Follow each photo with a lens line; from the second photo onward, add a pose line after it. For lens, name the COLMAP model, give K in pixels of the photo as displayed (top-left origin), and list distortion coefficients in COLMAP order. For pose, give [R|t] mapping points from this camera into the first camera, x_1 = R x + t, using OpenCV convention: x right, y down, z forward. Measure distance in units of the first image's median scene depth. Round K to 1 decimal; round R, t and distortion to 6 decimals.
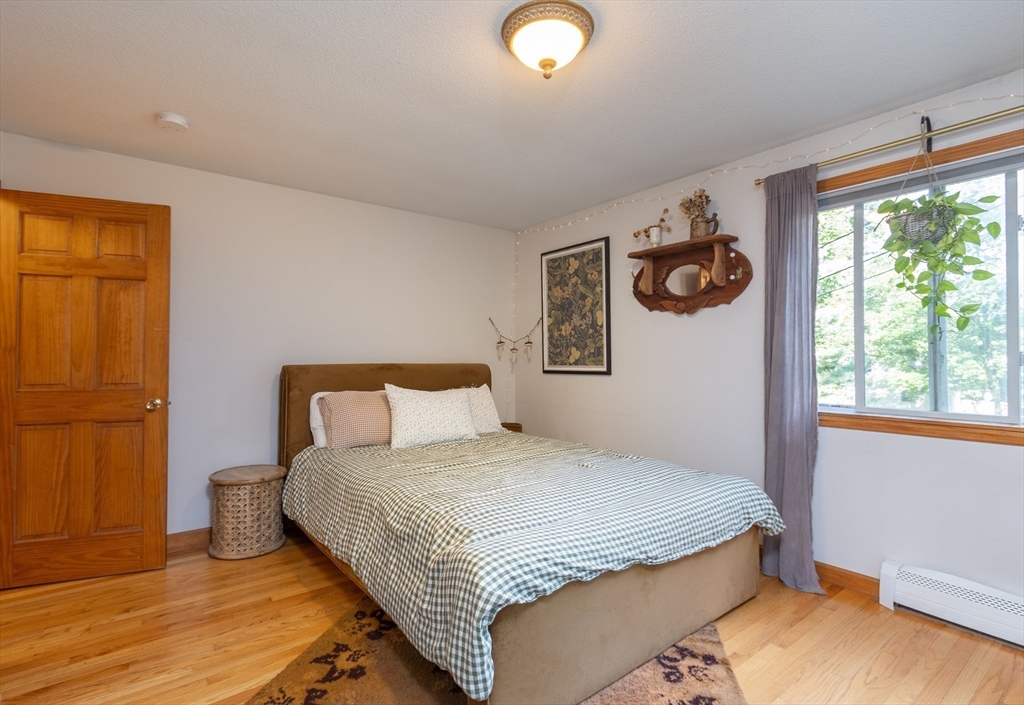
lens RADIAL K [[500.0, 0, 512.0], [0, 500.0, 352.5], [0, 0, 1]] dist [-0.000988, -0.000157]
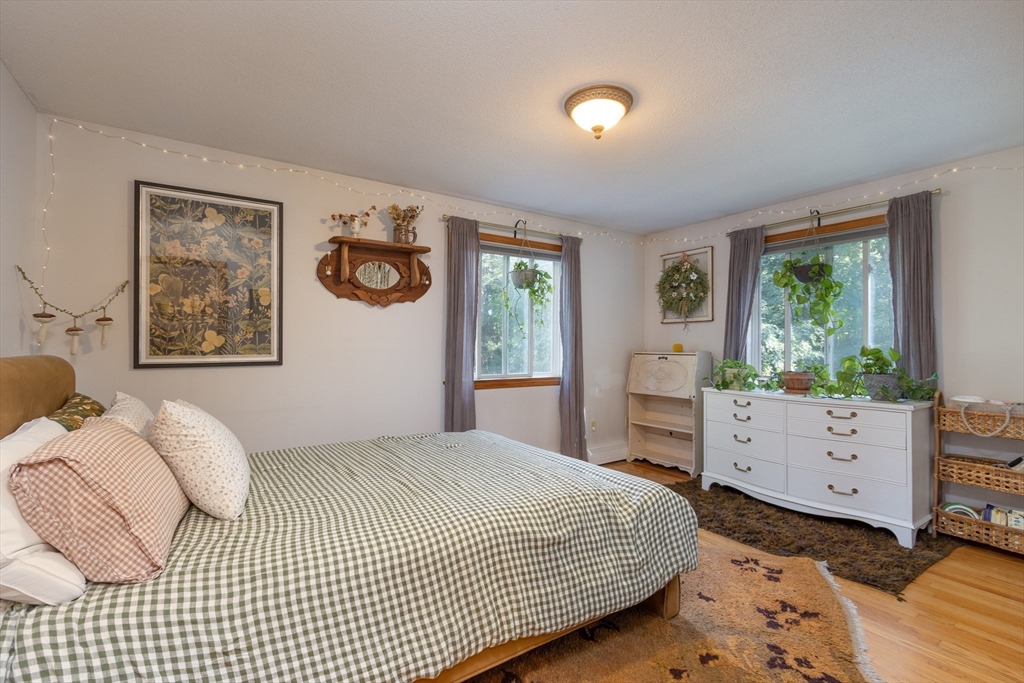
lens RADIAL K [[463.0, 0, 512.0], [0, 463.0, 341.5], [0, 0, 1]] dist [-0.000875, 0.000142]
pose [[0.055253, 0.006002, 0.998454, -0.556545], [-0.015041, 0.999873, -0.005178, 0.002897], [-0.998359, -0.014731, 0.055336, 0.544691]]
